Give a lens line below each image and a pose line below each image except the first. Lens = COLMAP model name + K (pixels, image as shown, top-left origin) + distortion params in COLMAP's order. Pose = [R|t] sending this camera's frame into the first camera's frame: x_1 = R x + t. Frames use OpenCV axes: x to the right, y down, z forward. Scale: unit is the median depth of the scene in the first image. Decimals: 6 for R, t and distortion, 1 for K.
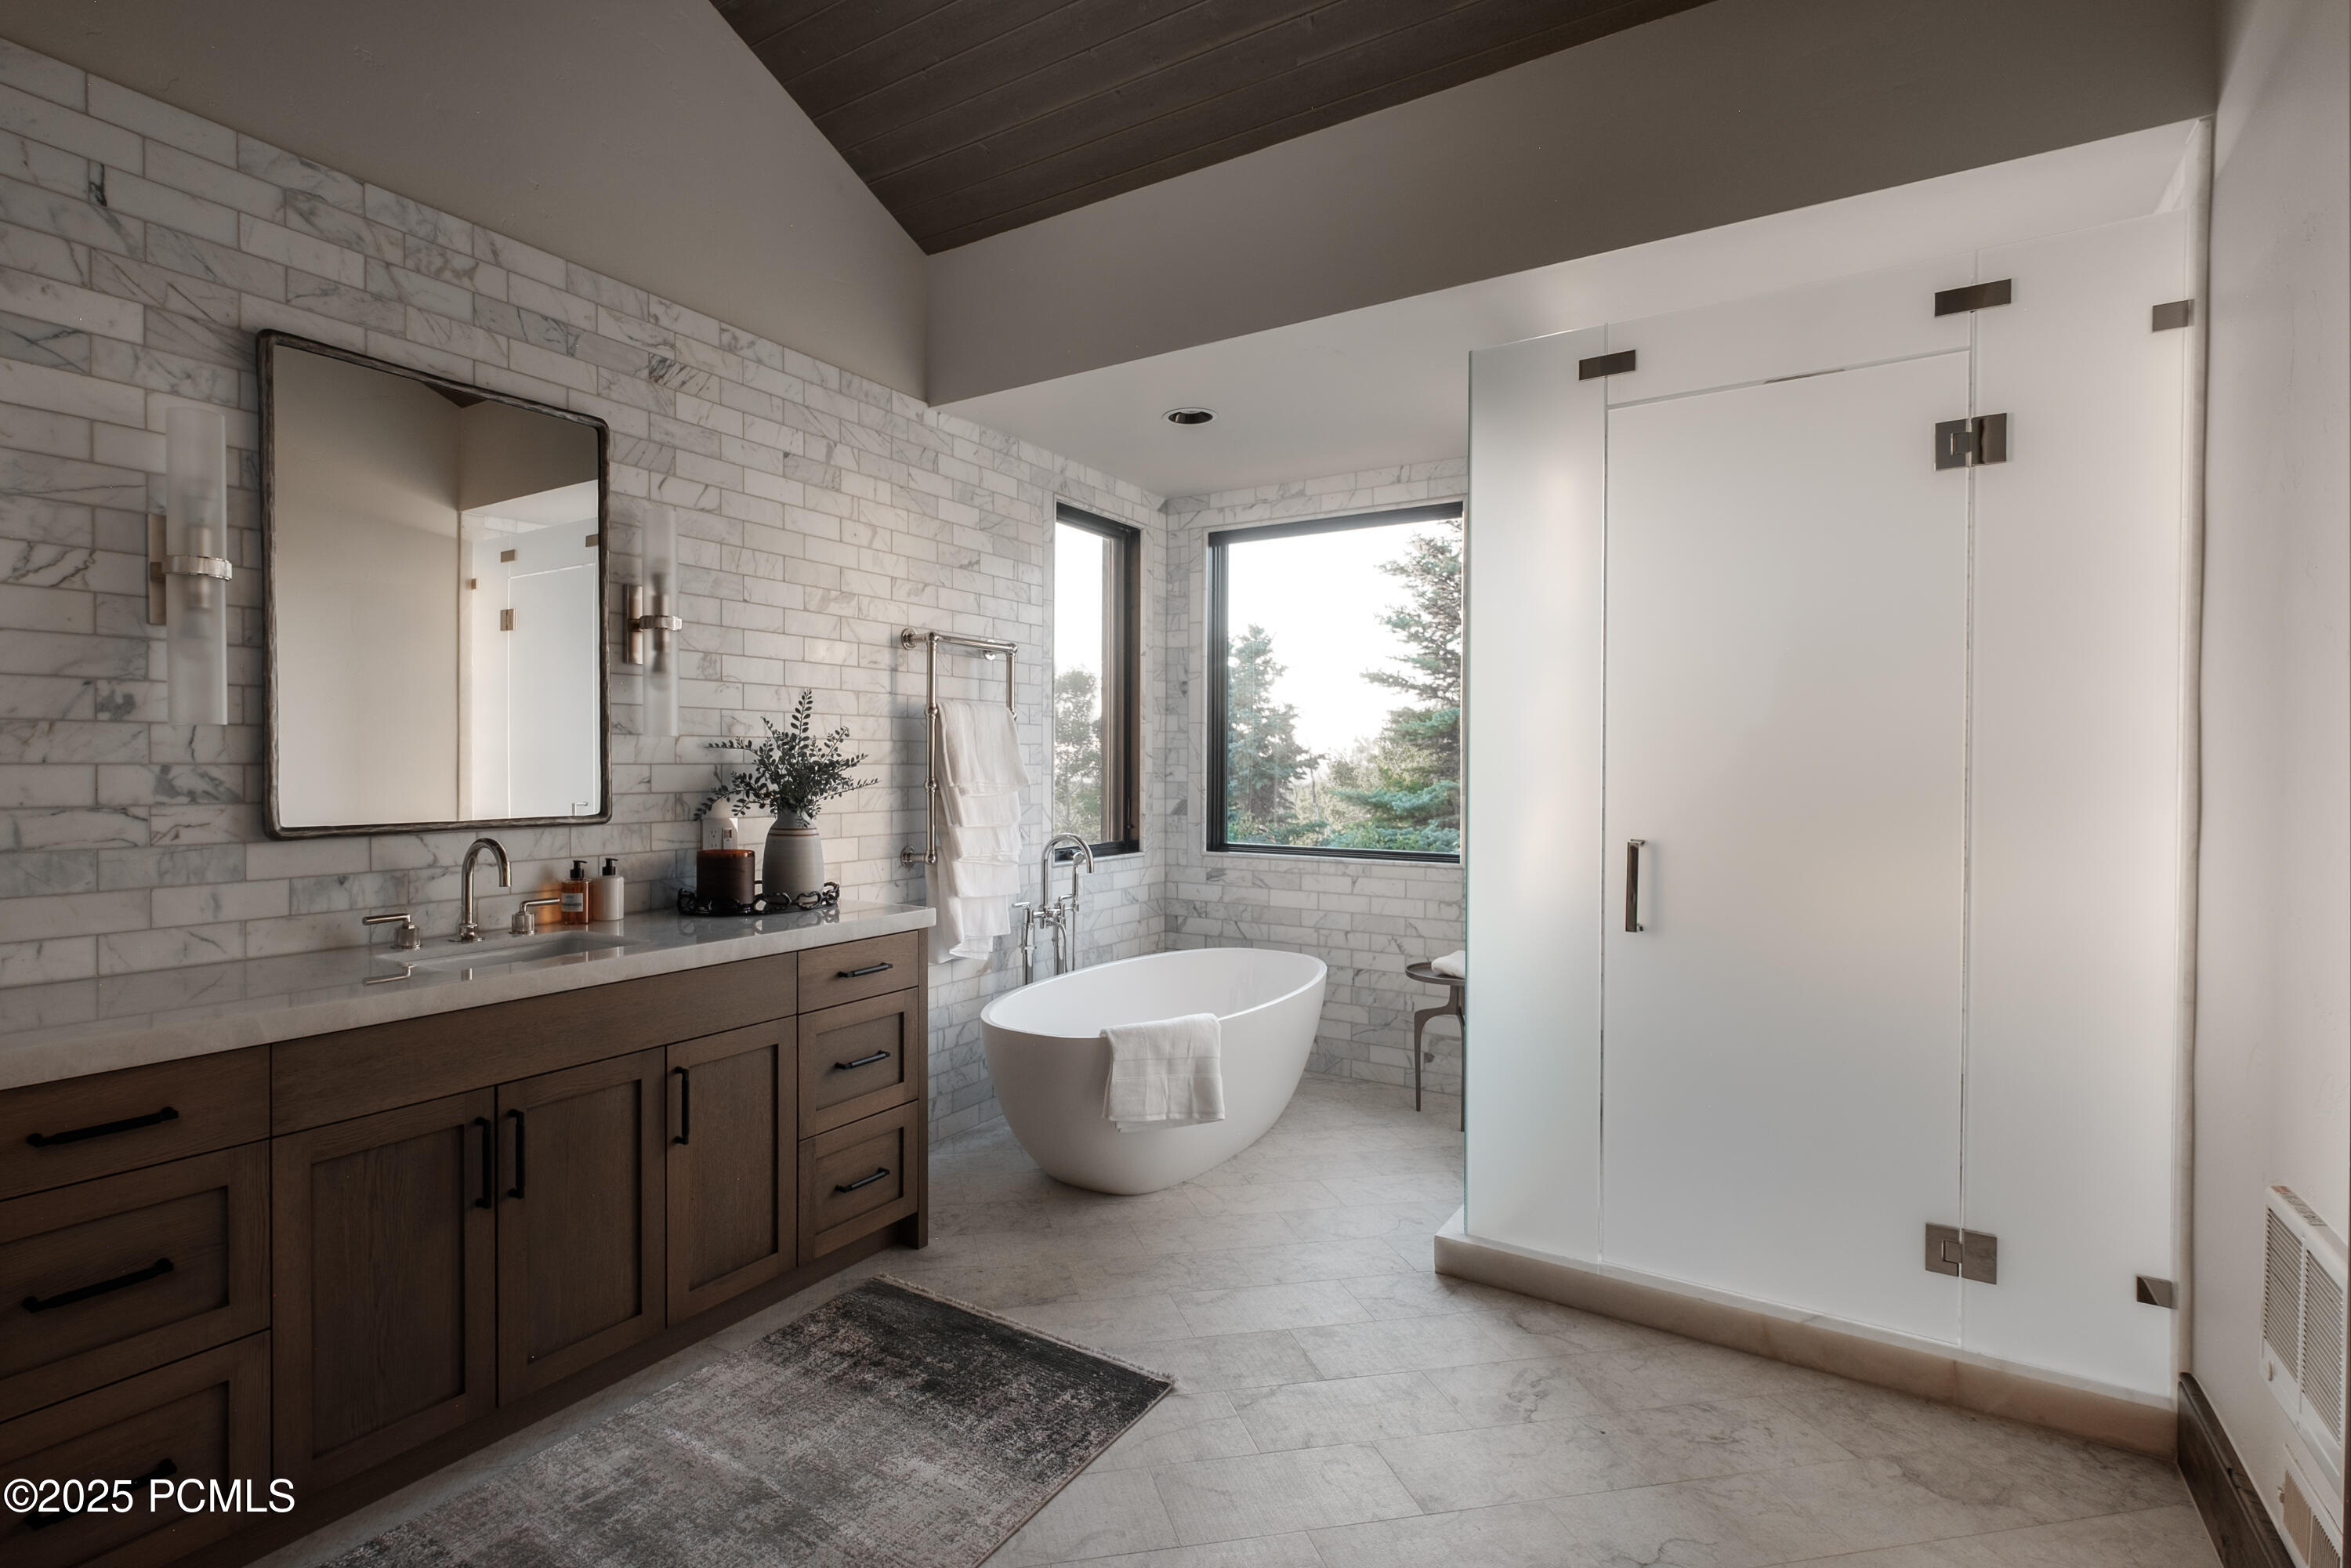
lens RADIAL K [[1127.3, 0, 1175.5], [0, 1127.3, 784.0], [0, 0, 1]] dist [-0.001539, -0.000485]
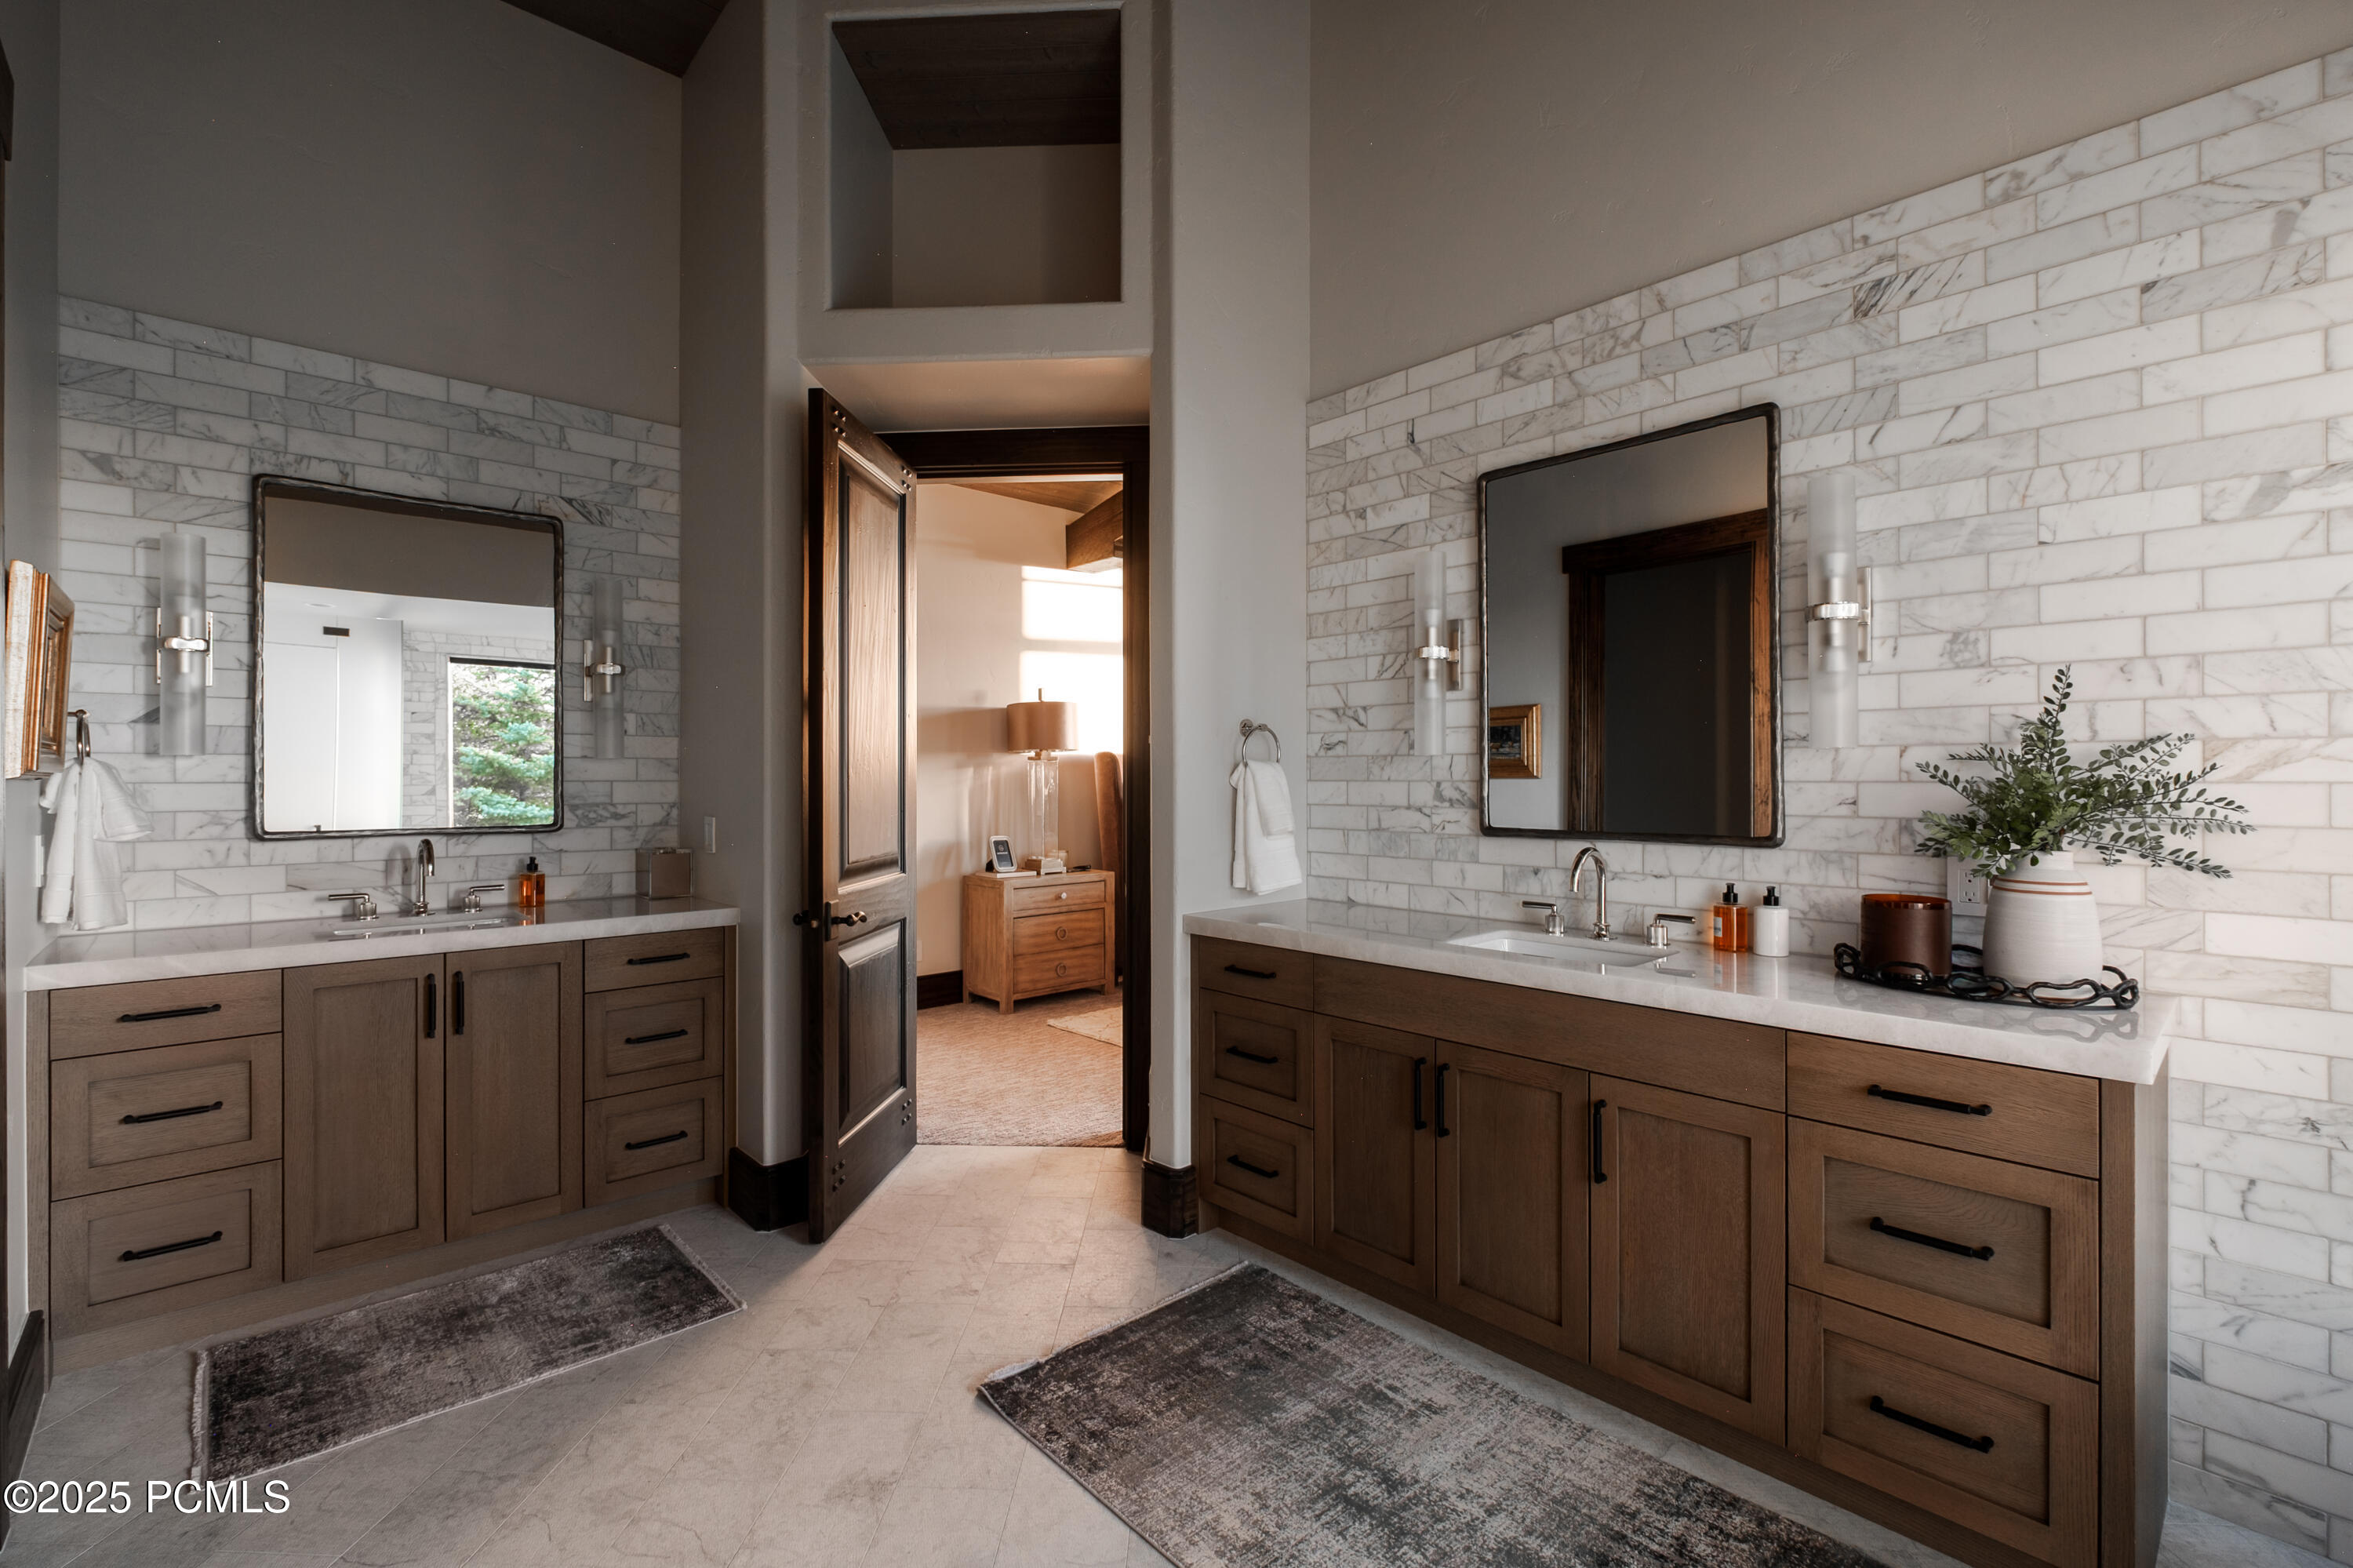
lens RADIAL K [[1128.4, 0, 1176.5], [0, 1128.4, 784.0], [0, 0, 1]] dist [-0.001539, -0.000485]
pose [[-0.321300, -0.001108, -0.946977, 0.539036], [-0.021041, 0.999761, 0.005969, -0.011943], [0.946744, 0.021843, -0.321246, 0.898339]]
